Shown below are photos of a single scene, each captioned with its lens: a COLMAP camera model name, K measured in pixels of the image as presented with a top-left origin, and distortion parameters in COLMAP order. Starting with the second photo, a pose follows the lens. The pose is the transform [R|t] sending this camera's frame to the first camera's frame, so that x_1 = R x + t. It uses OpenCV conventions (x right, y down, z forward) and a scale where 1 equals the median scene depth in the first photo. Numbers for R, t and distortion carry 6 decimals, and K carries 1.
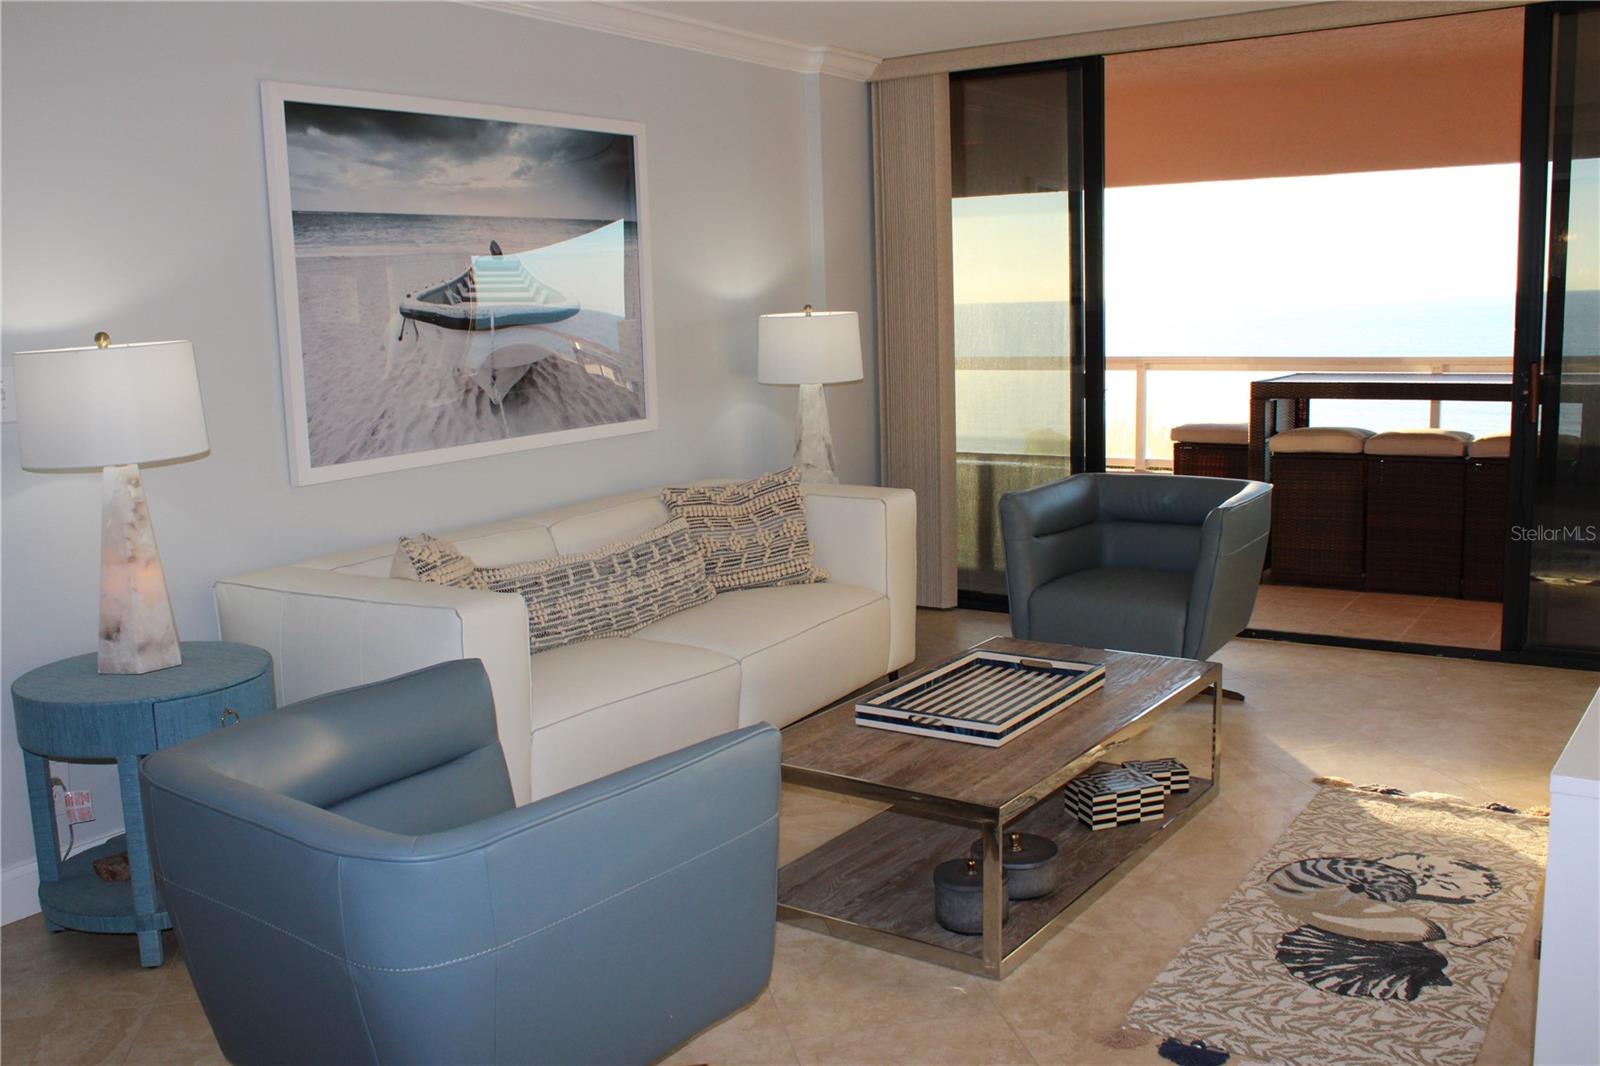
lens RADIAL K [[1443.5, 0, 791.7], [0, 1443.5, 532.8], [0, 0, 1]] dist [-0.153214, 0.150924]
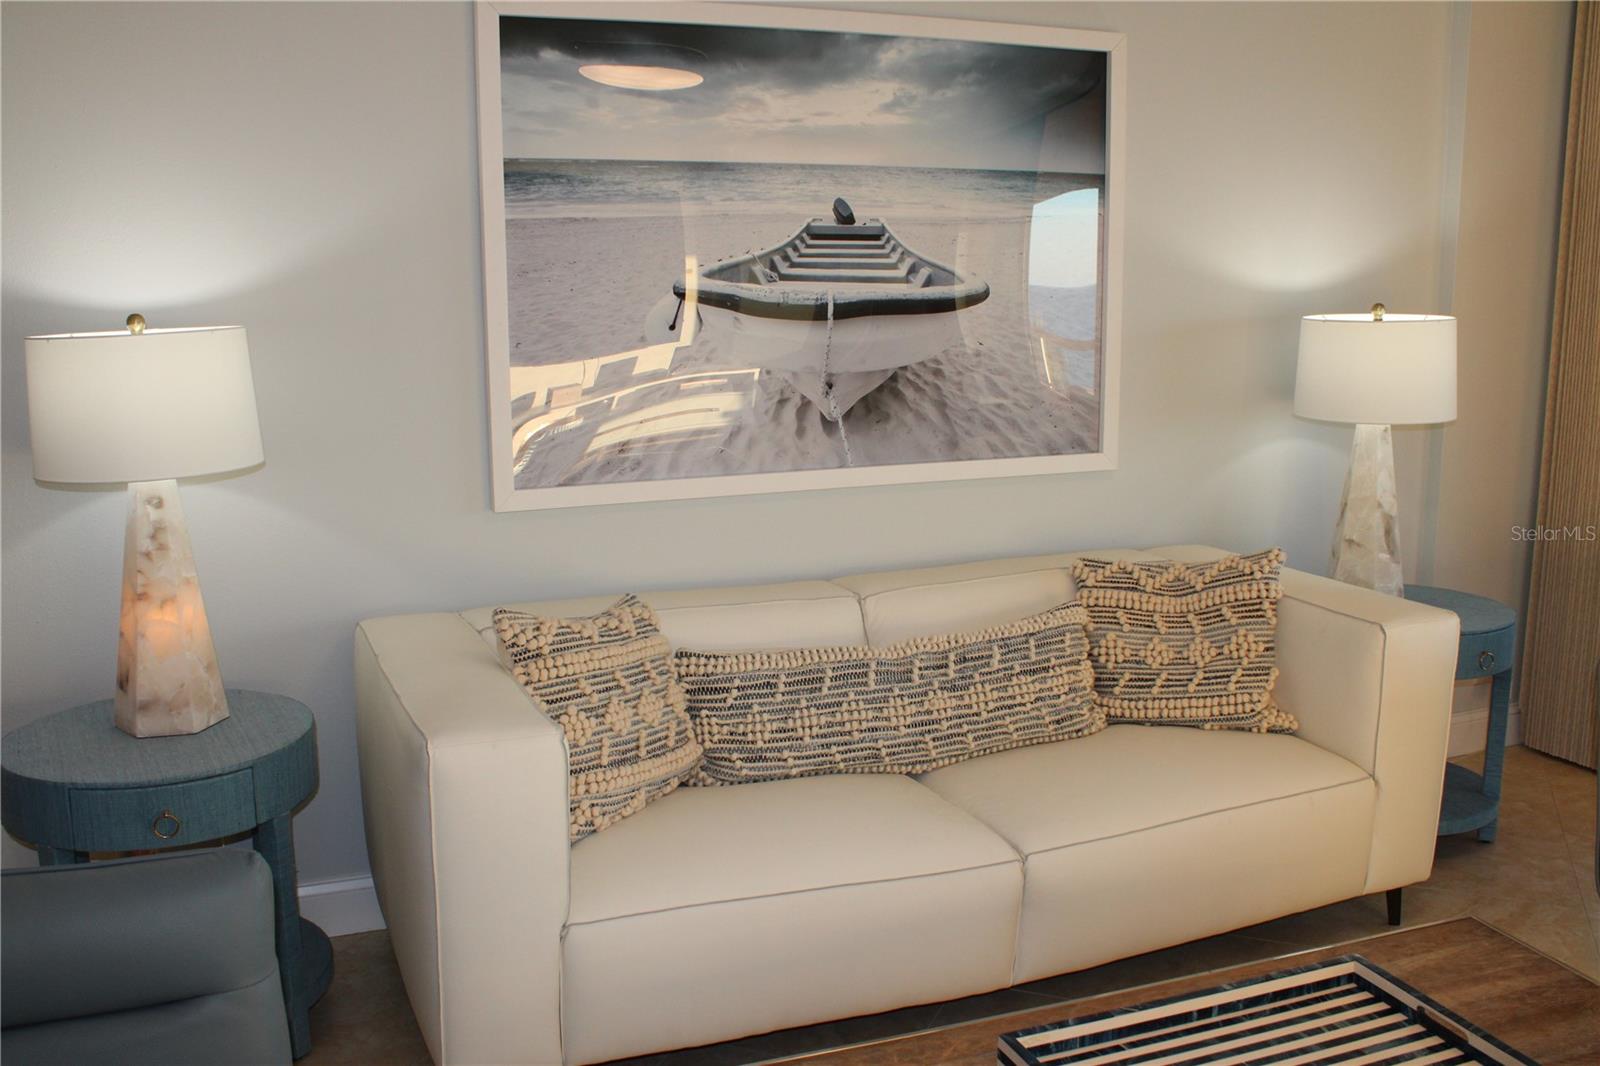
lens RADIAL K [[1443.5, 0, 791.7], [0, 1443.5, 532.8], [0, 0, 1]] dist [-0.153214, 0.150924]
pose [[0.824035, 0.125967, -0.552357, 0.195492], [-0.111213, 0.991965, 0.060307, -0.075513], [0.555516, 0.011734, 0.831423, 0.374519]]
